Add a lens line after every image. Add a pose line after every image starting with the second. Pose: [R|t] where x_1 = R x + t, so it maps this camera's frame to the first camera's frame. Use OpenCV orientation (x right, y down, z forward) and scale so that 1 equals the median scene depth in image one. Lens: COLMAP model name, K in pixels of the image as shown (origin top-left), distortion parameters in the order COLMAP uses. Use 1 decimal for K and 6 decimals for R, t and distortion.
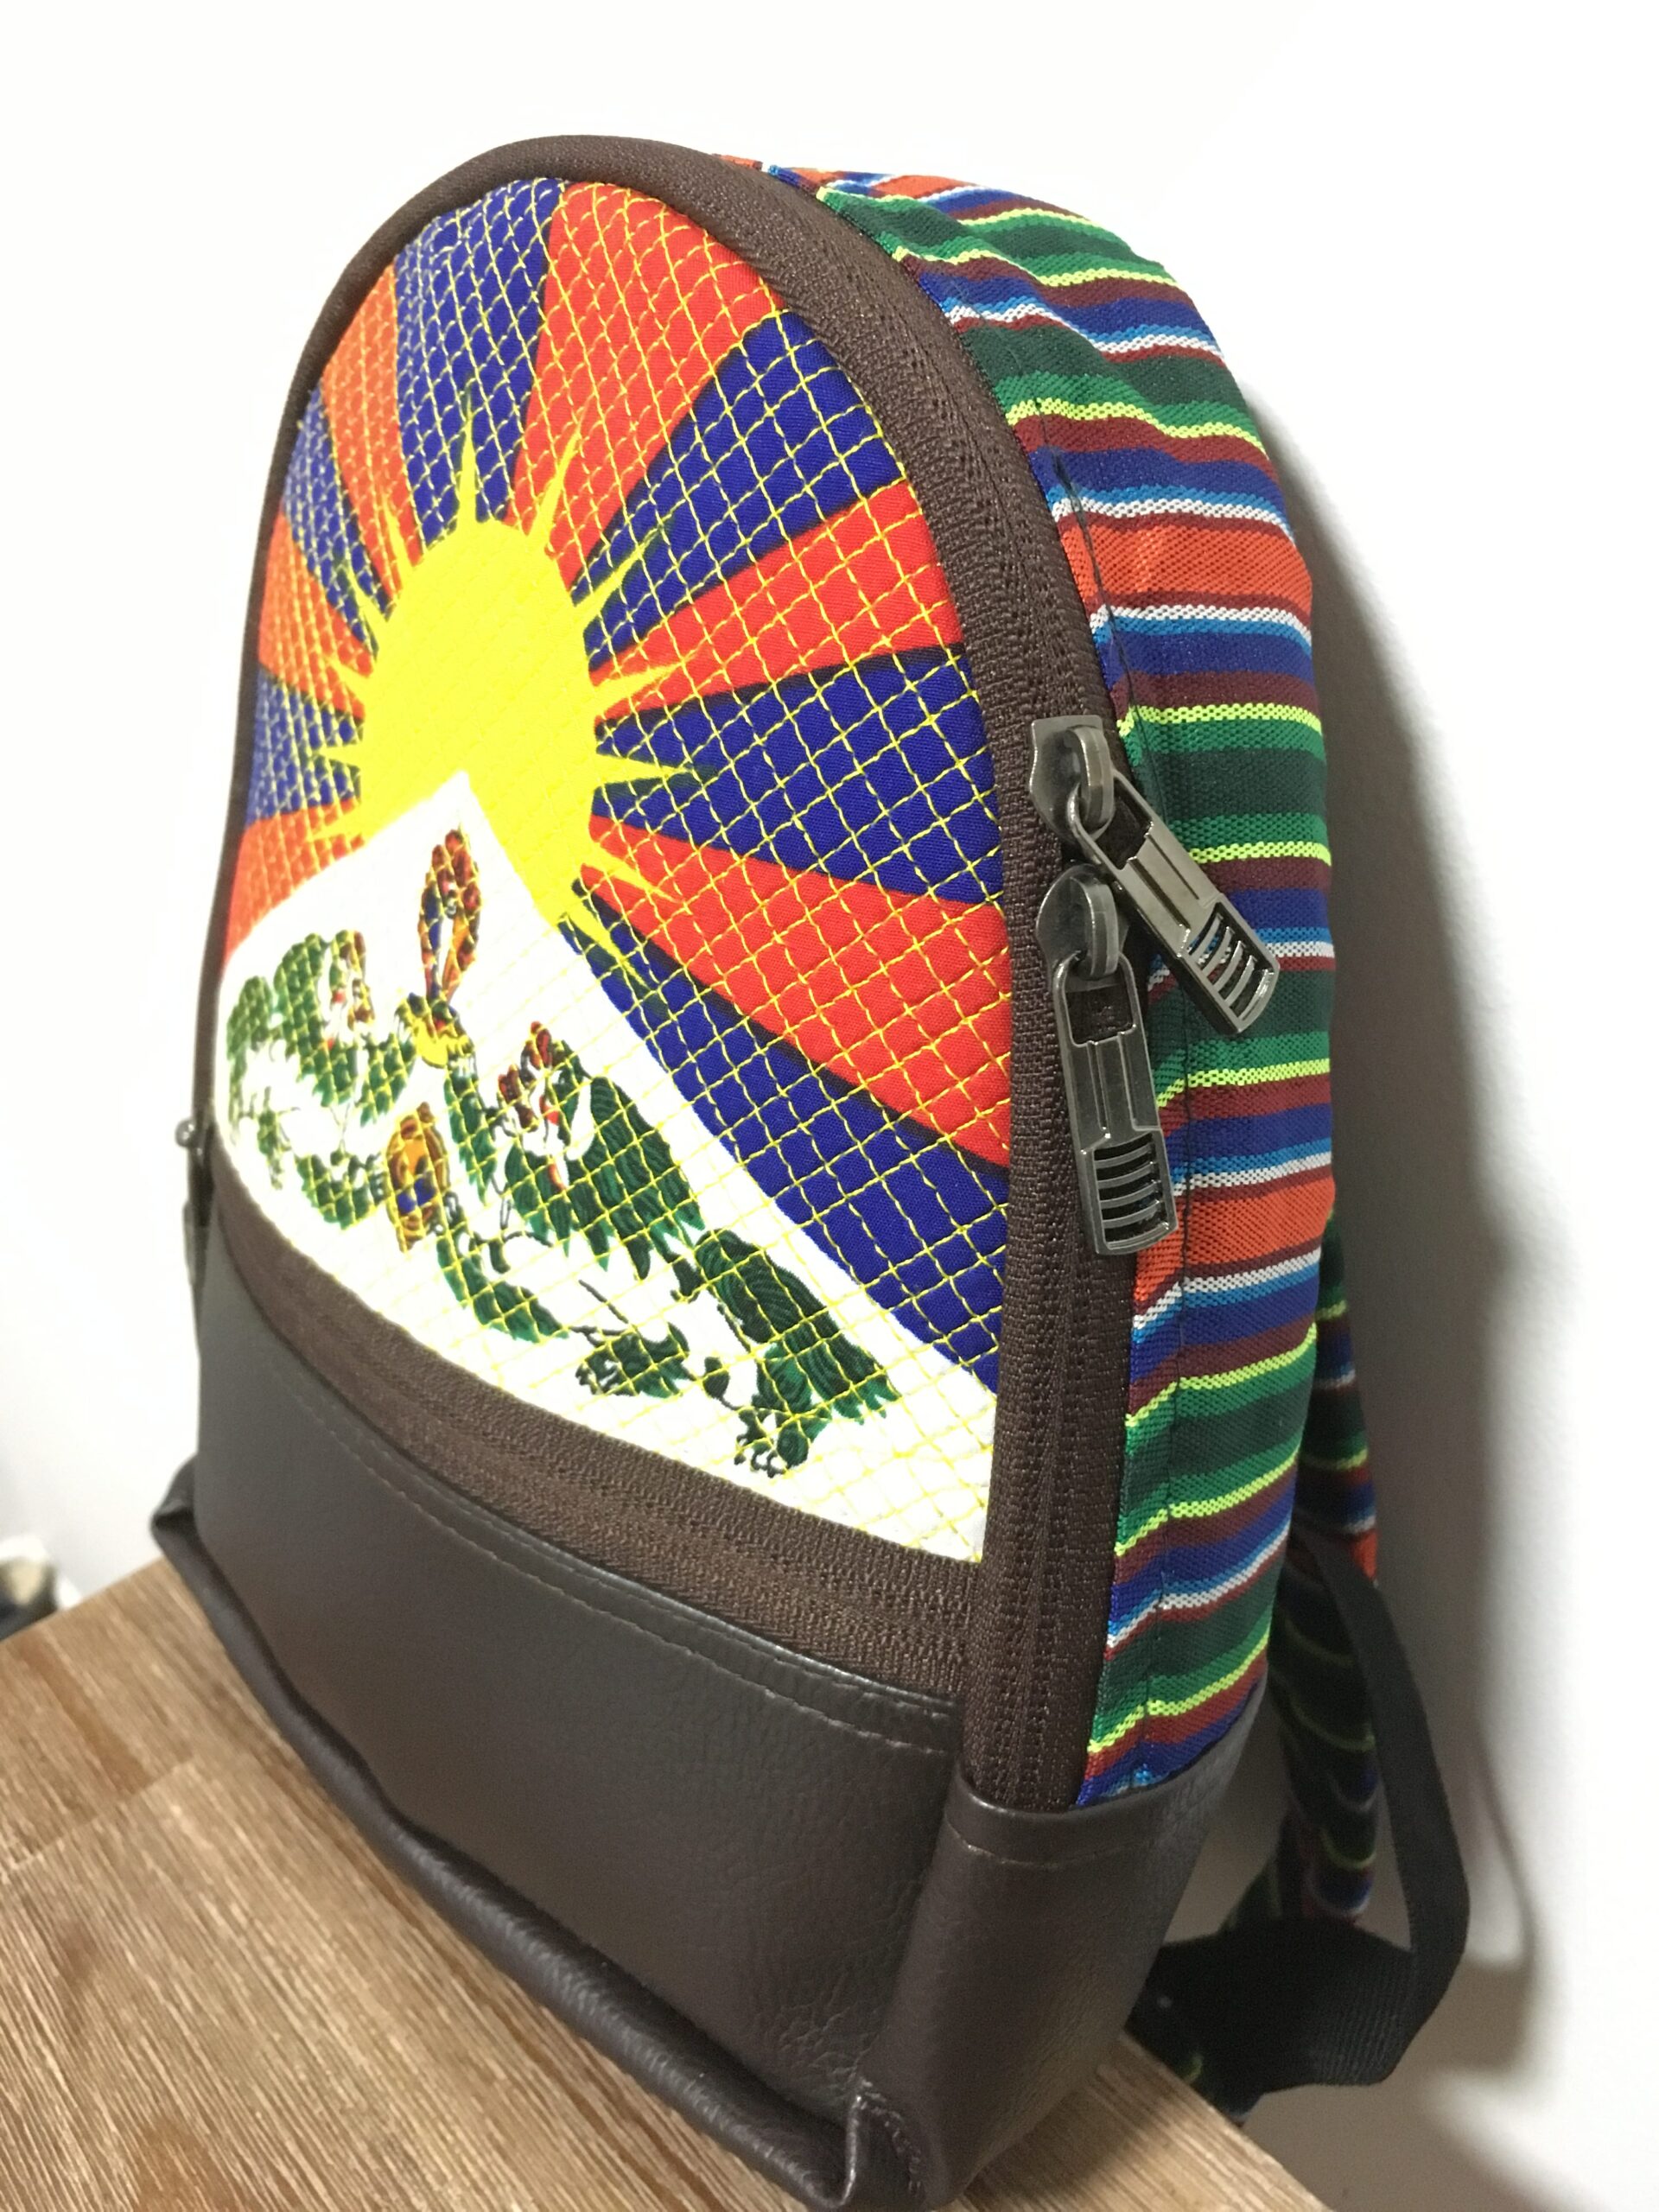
lens RADIAL K [[1958.2, 0, 842.4], [0, 1958.2, 1101.1], [0, 0, 1]] dist [0.053253, -0.061483]
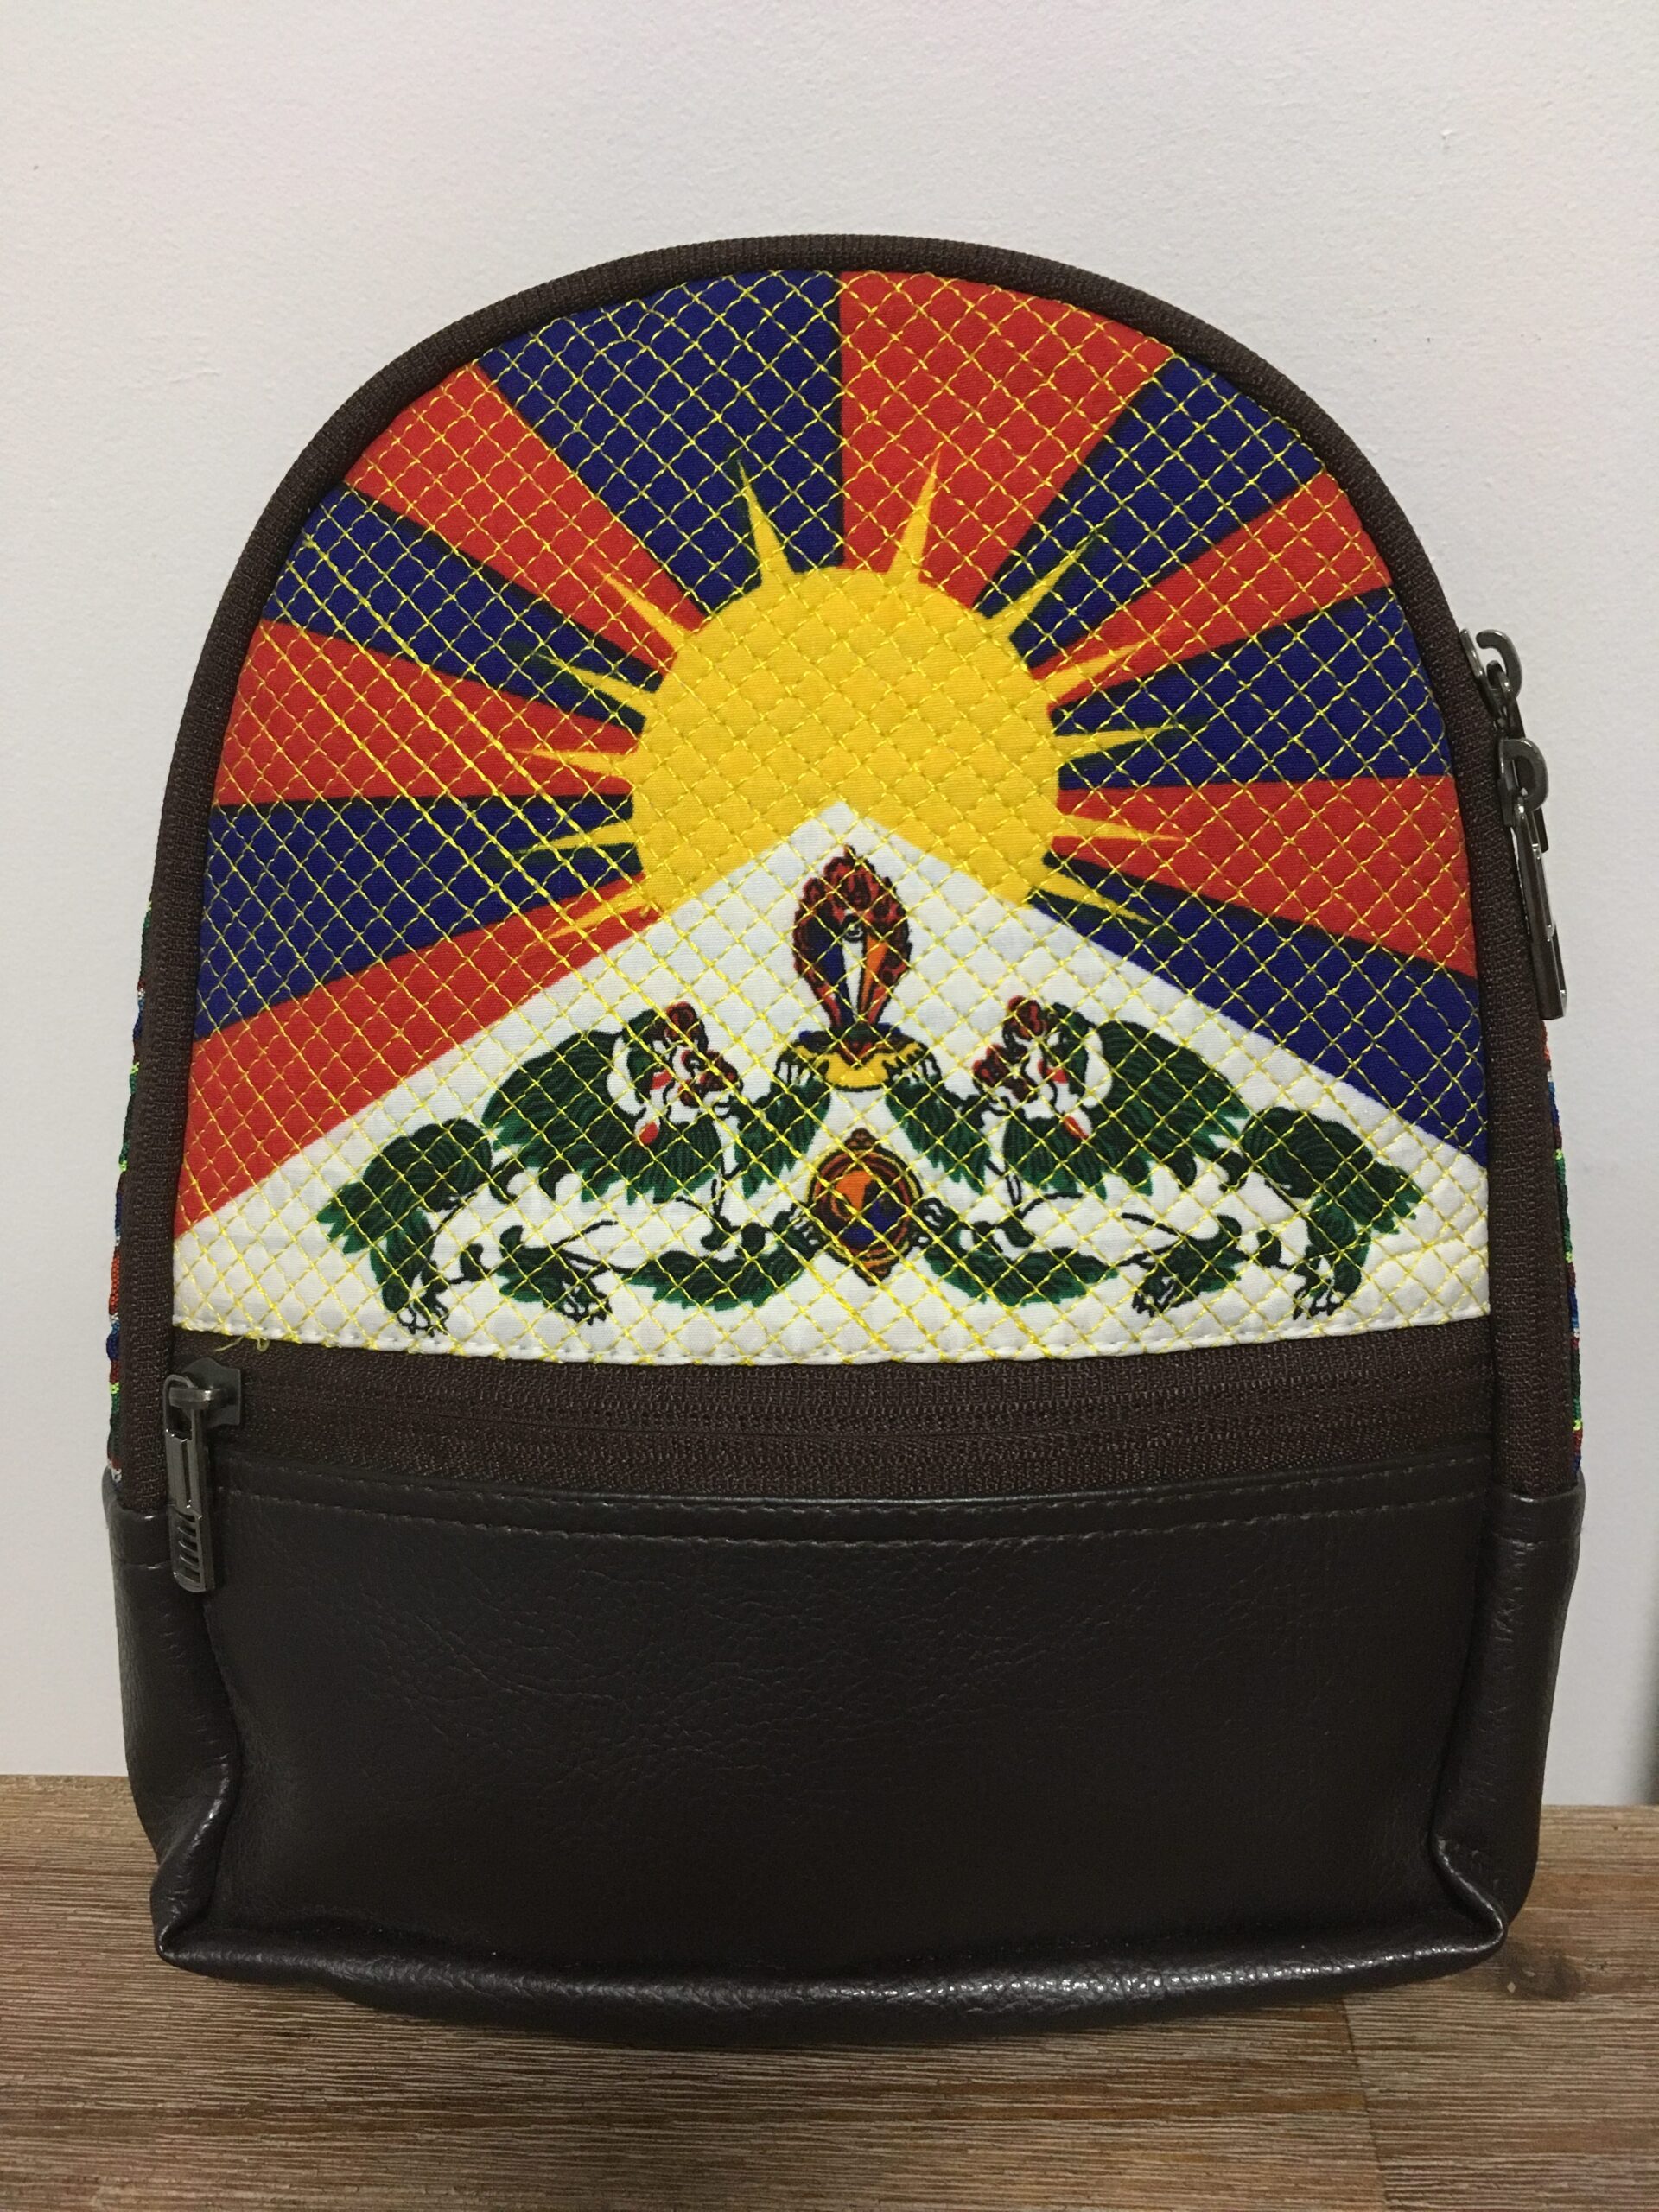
lens RADIAL K [[1958.2, 0, 825.6], [0, 1958.2, 1099.7], [0, 0, 1]] dist [0.053253, -0.061483]
pose [[0.706312, -0.204136, 0.677829, -1.006495], [0.317830, 0.947032, -0.045976, 0.029898], [-0.632541, 0.247907, 0.733781, 0.302056]]
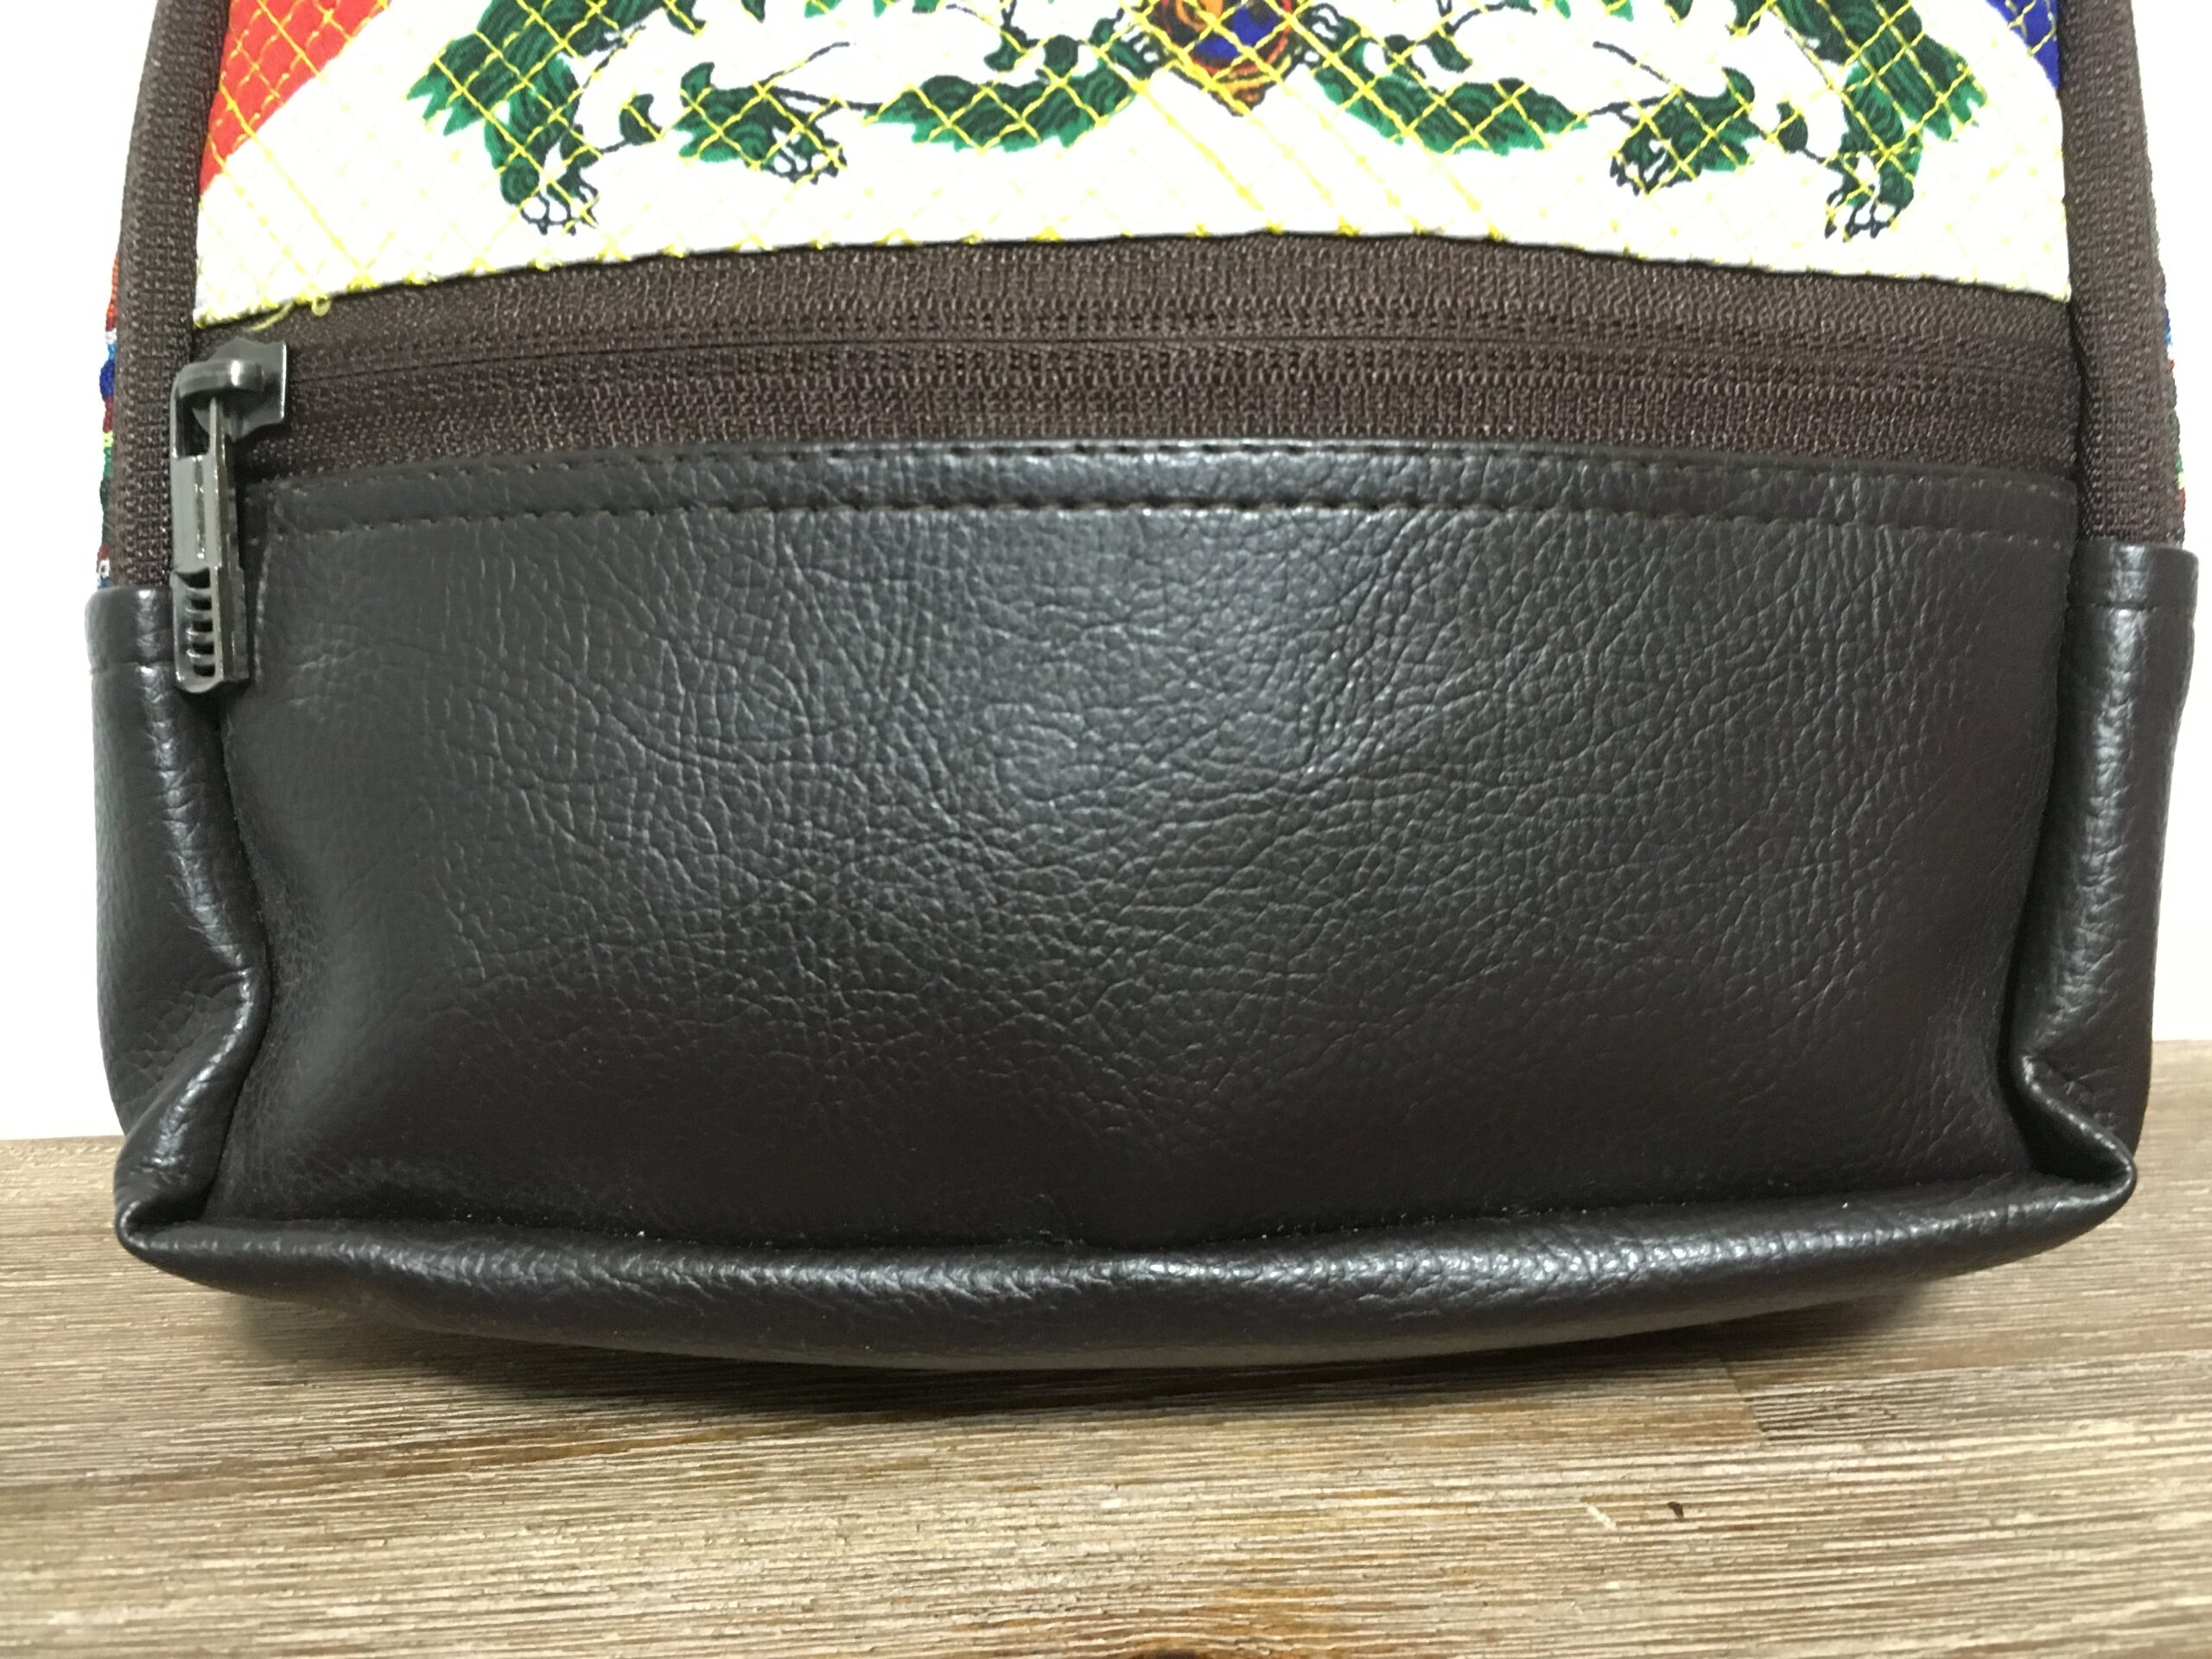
lens RADIAL K [[1958.2, 0, 1119.7], [0, 1958.2, 832.2], [0, 0, 1]] dist [0.053253, -0.061483]
pose [[0.657743, -0.108391, 0.745403, -0.879218], [0.318795, 0.936651, -0.145104, 0.441294], [-0.682454, 0.333072, 0.650630, 0.758487]]
